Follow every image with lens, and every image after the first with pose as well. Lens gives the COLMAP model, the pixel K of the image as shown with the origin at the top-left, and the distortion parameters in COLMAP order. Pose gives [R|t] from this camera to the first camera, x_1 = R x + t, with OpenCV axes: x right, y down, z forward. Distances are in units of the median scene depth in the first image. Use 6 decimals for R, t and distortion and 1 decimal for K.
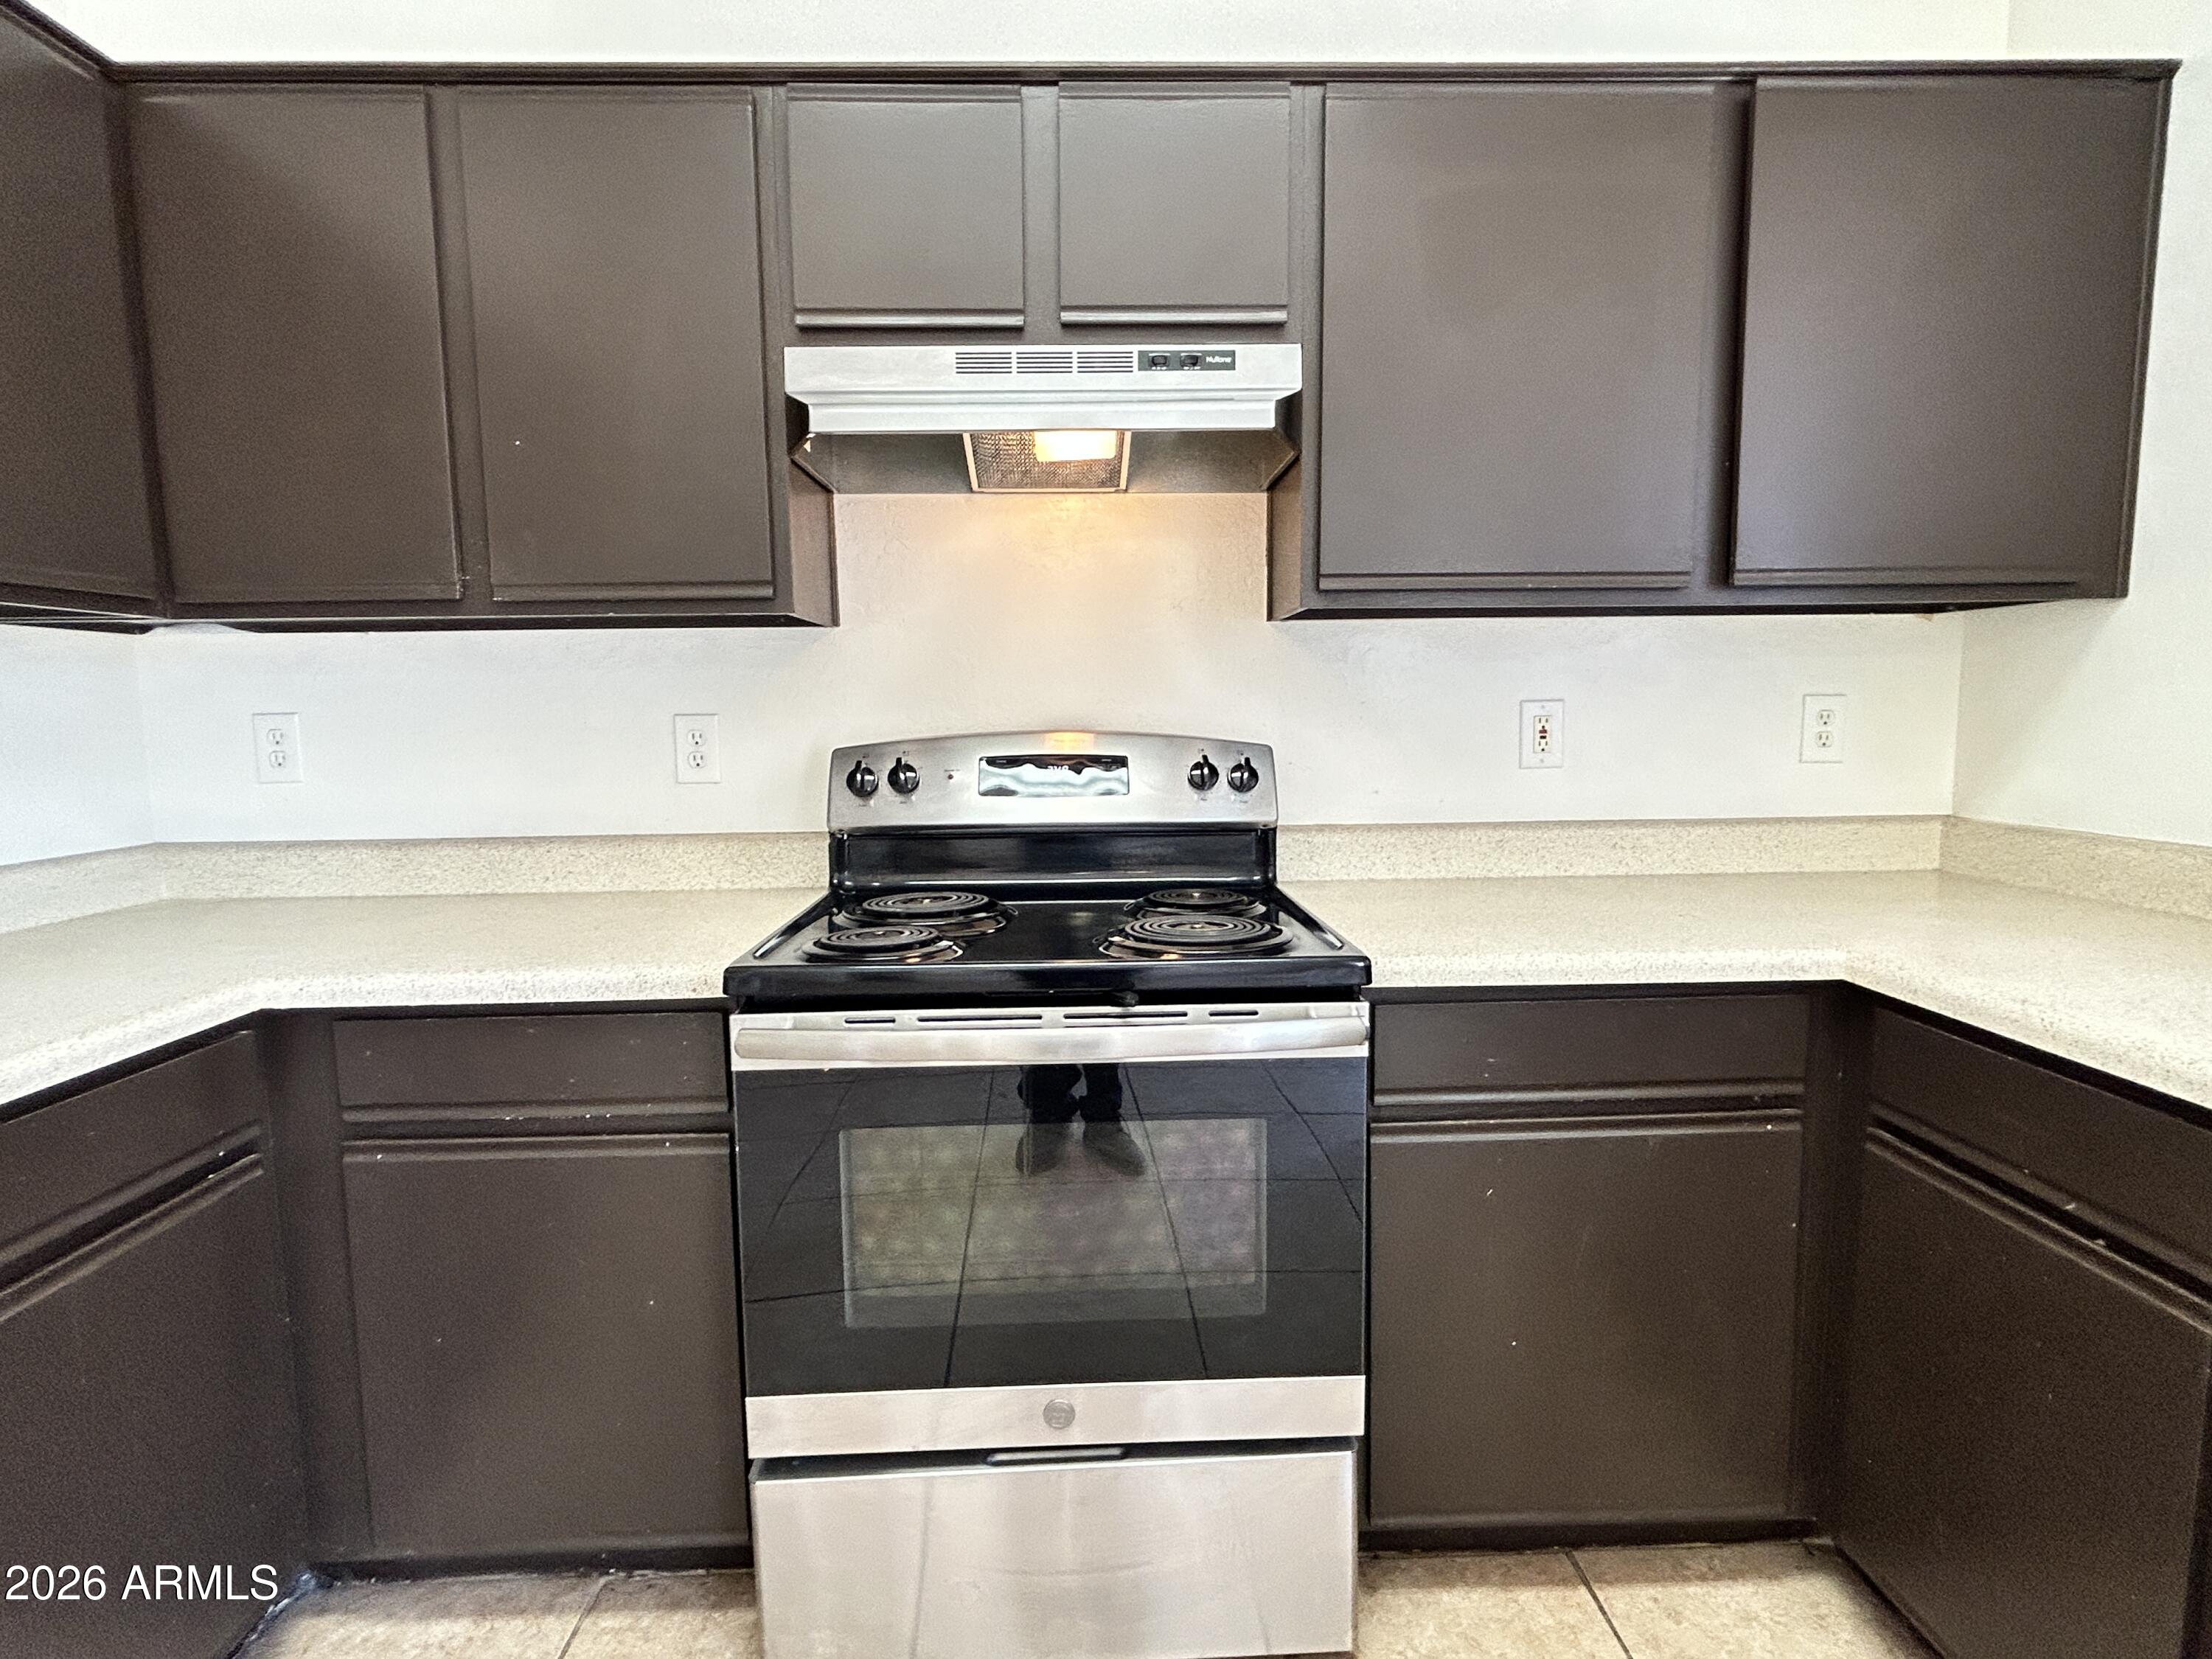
lens RADIAL K [[1090.7, 0, 1105.7], [0, 1090.7, 817.5], [0, 0, 1]] dist [-0.000804, 0.001601]
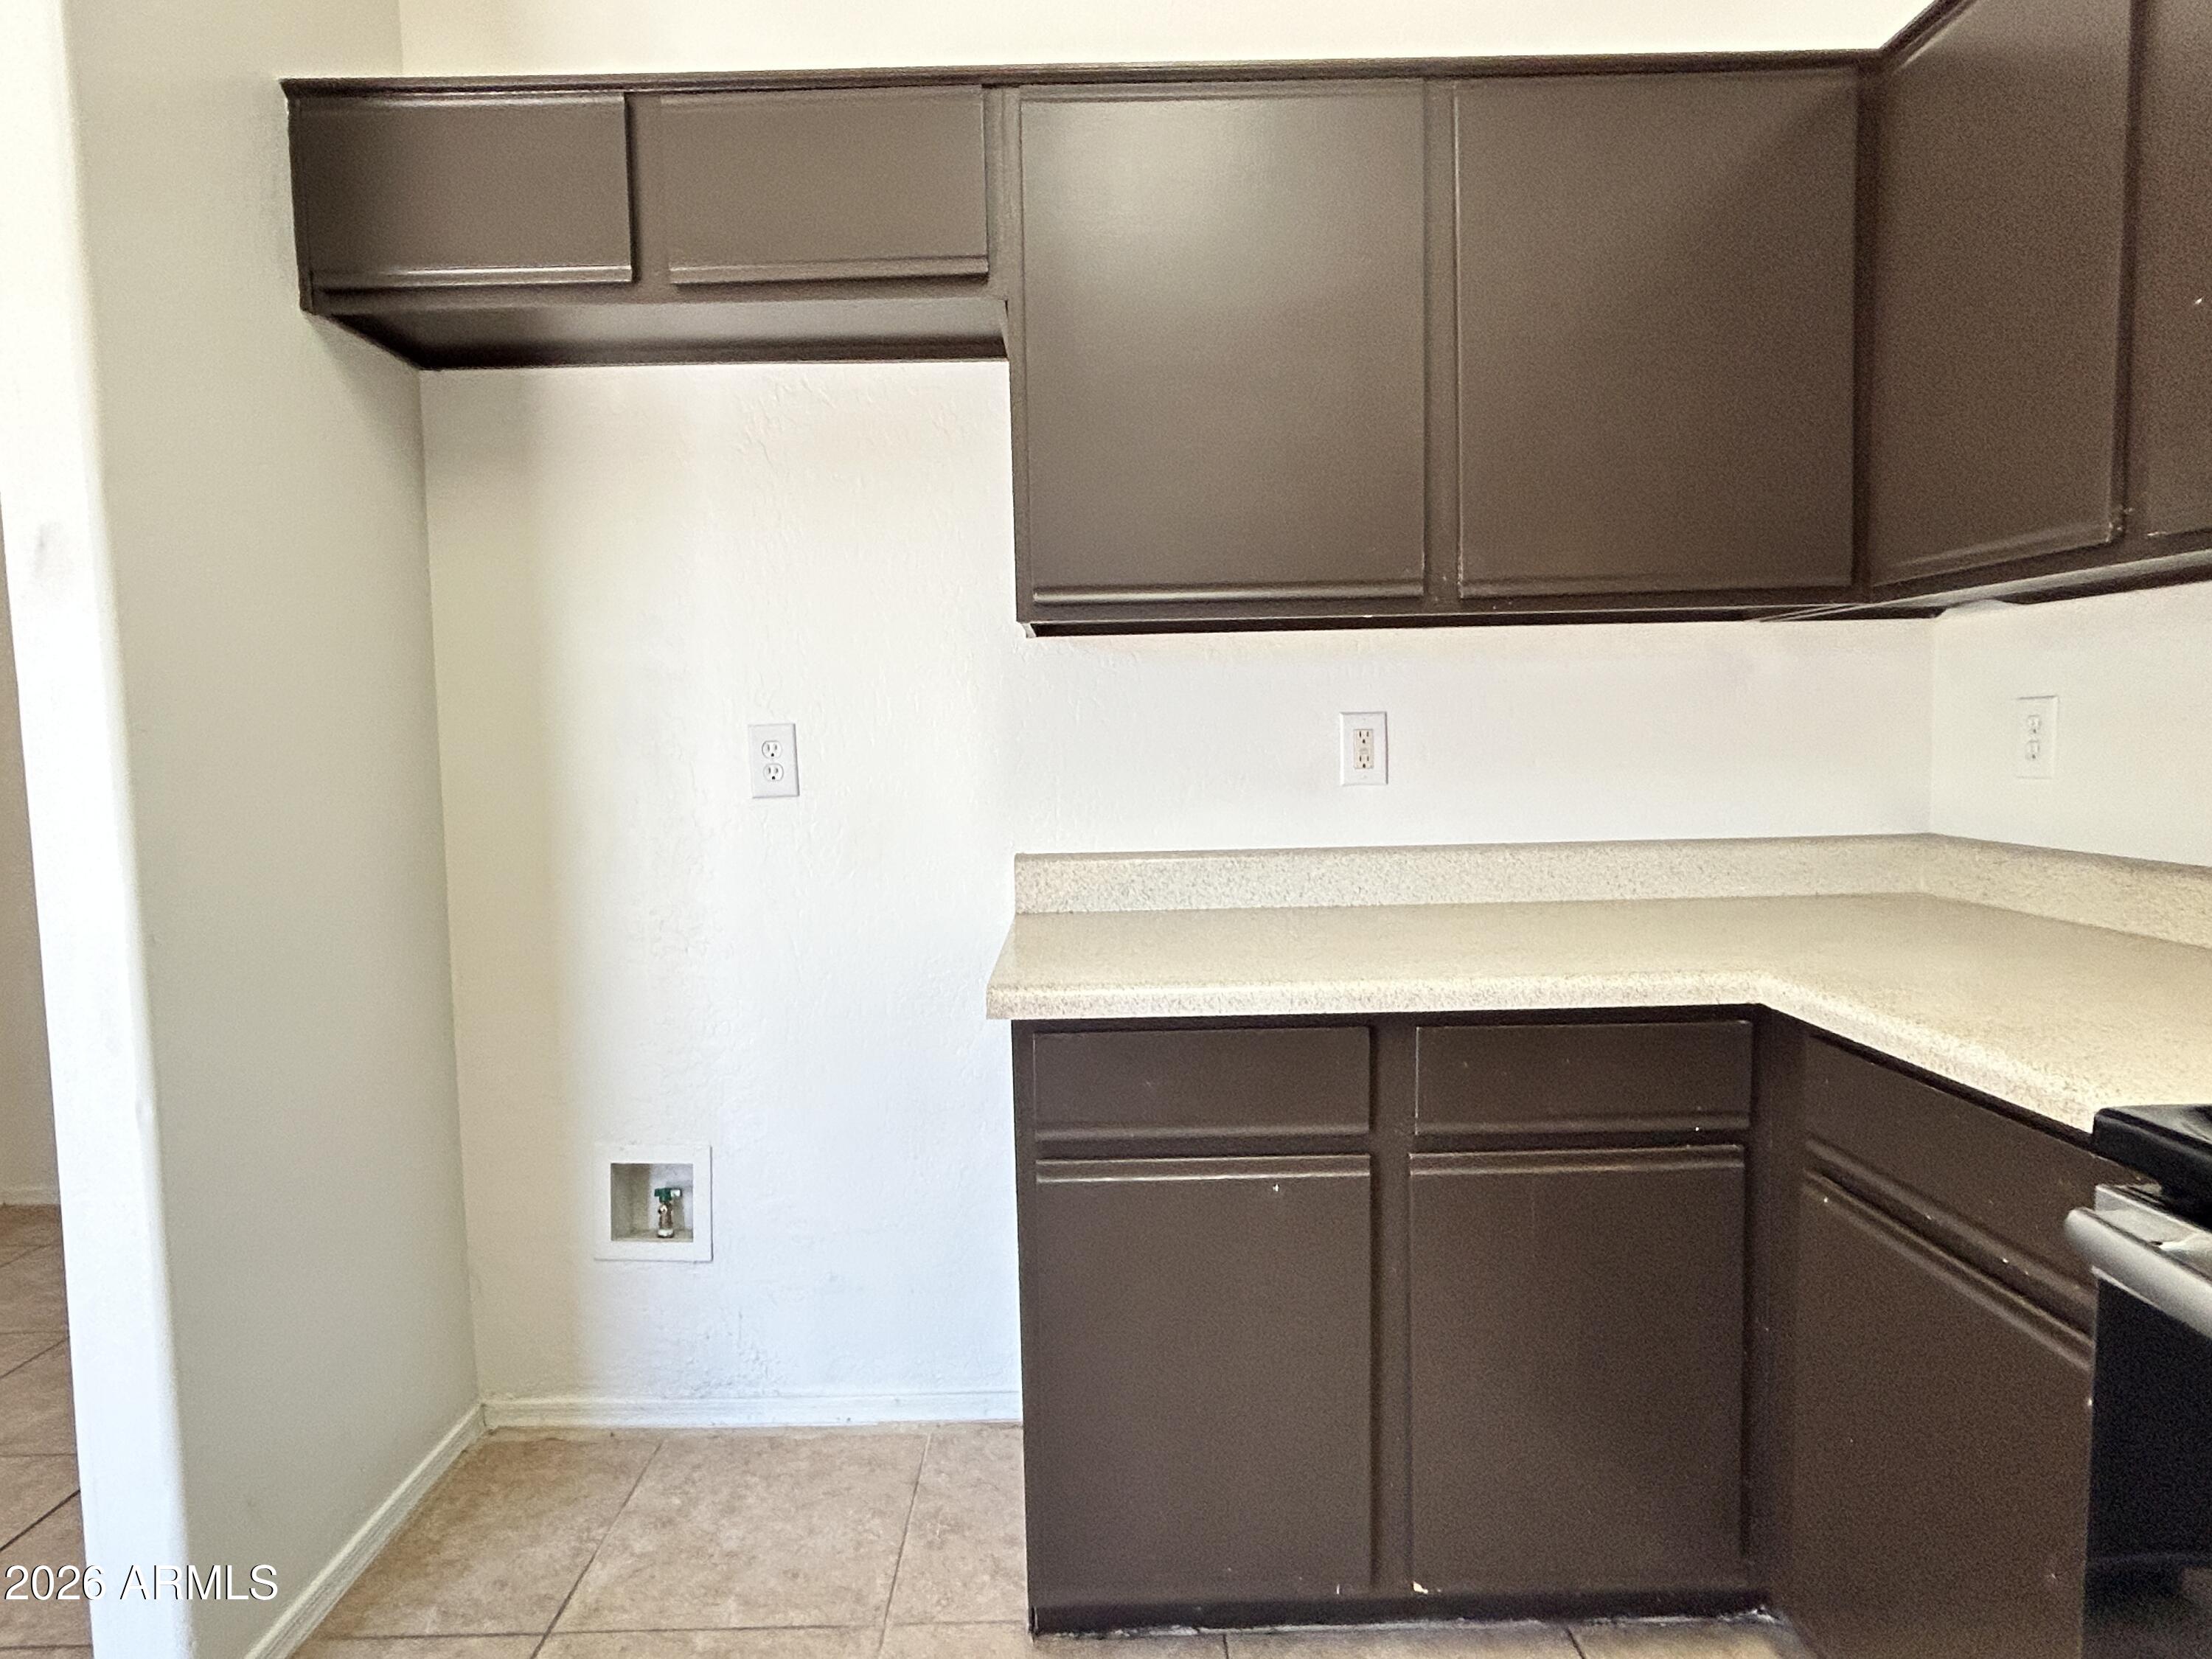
lens RADIAL K [[1238.0, 0, 1099.4], [0, 1238.0, 822.7], [0, 0, 1]] dist [0.002721, 0.000063]
pose [[-0.018240, 0.086935, -0.996047, 0.273647], [-0.076281, 0.993188, 0.088083, -0.031923], [0.996920, 0.077586, -0.011484, 0.338647]]
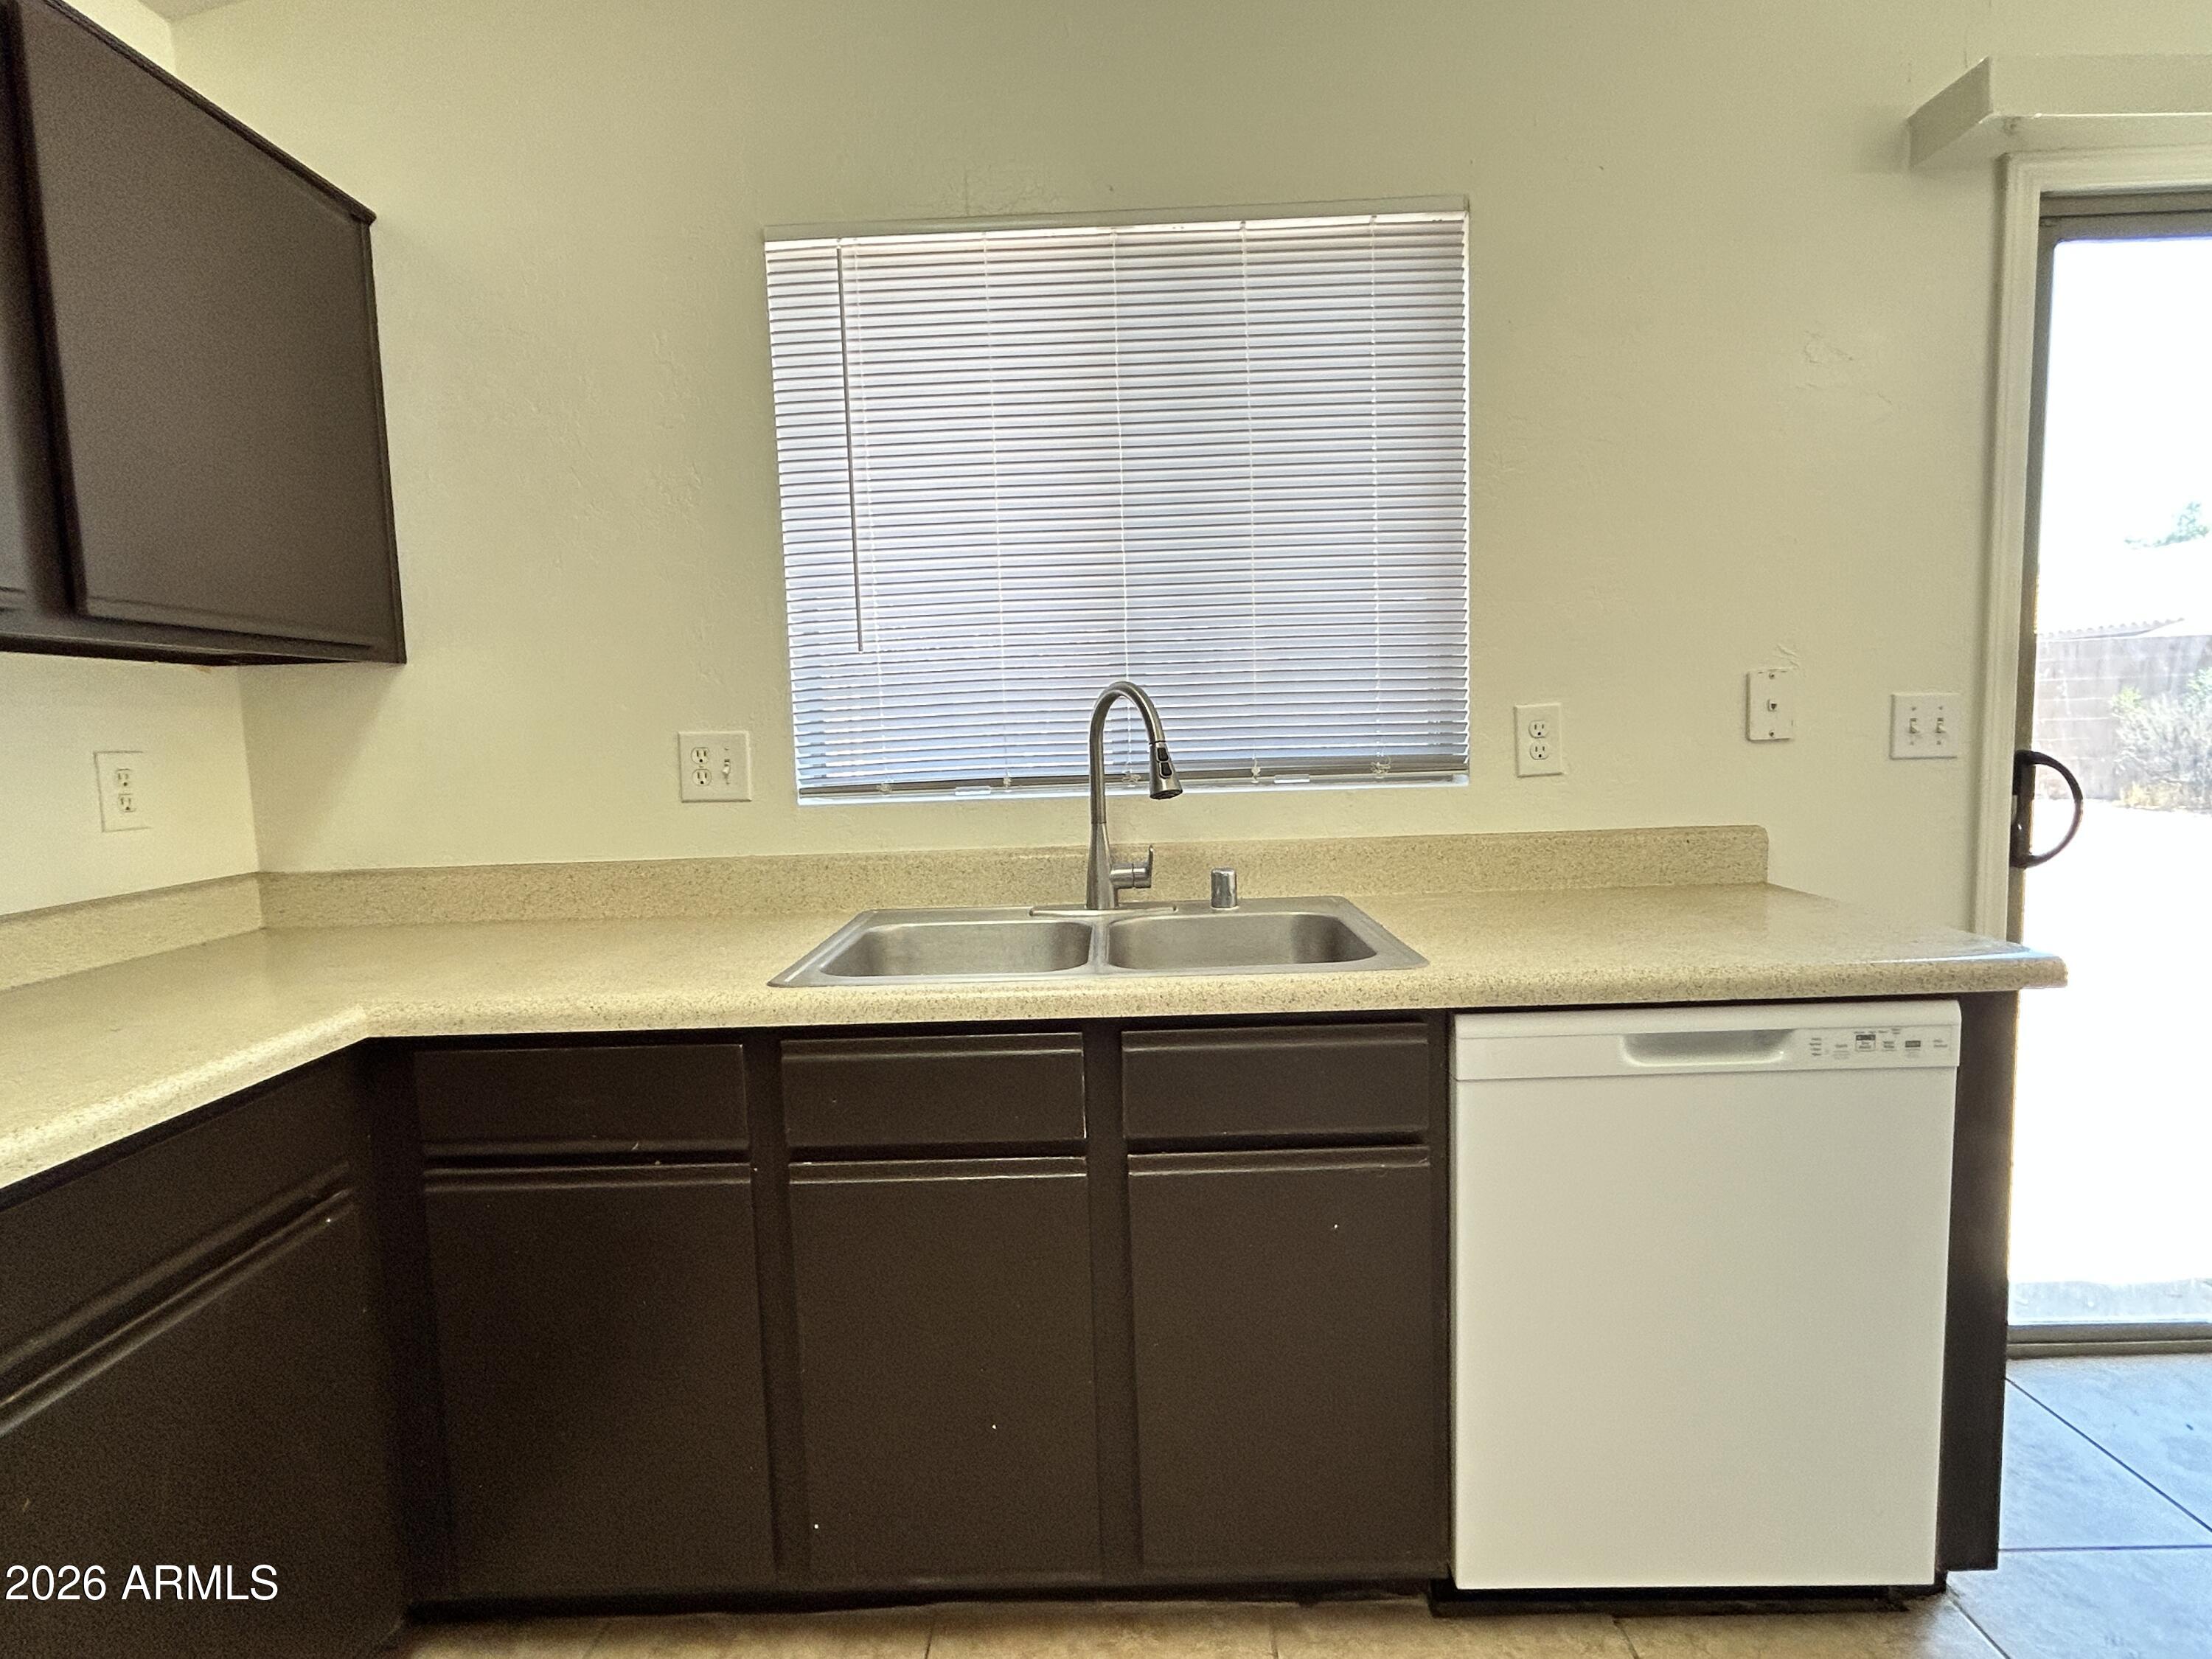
lens RADIAL K [[1090.7, 0, 1099.0], [0, 1090.7, 824.0], [0, 0, 1]] dist [-0.000804, 0.001601]
pose [[0.045061, -0.078996, 0.995856, -0.209415], [0.132152, 0.988579, 0.072439, -0.020028], [-0.990205, 0.128340, 0.054986, 0.239478]]
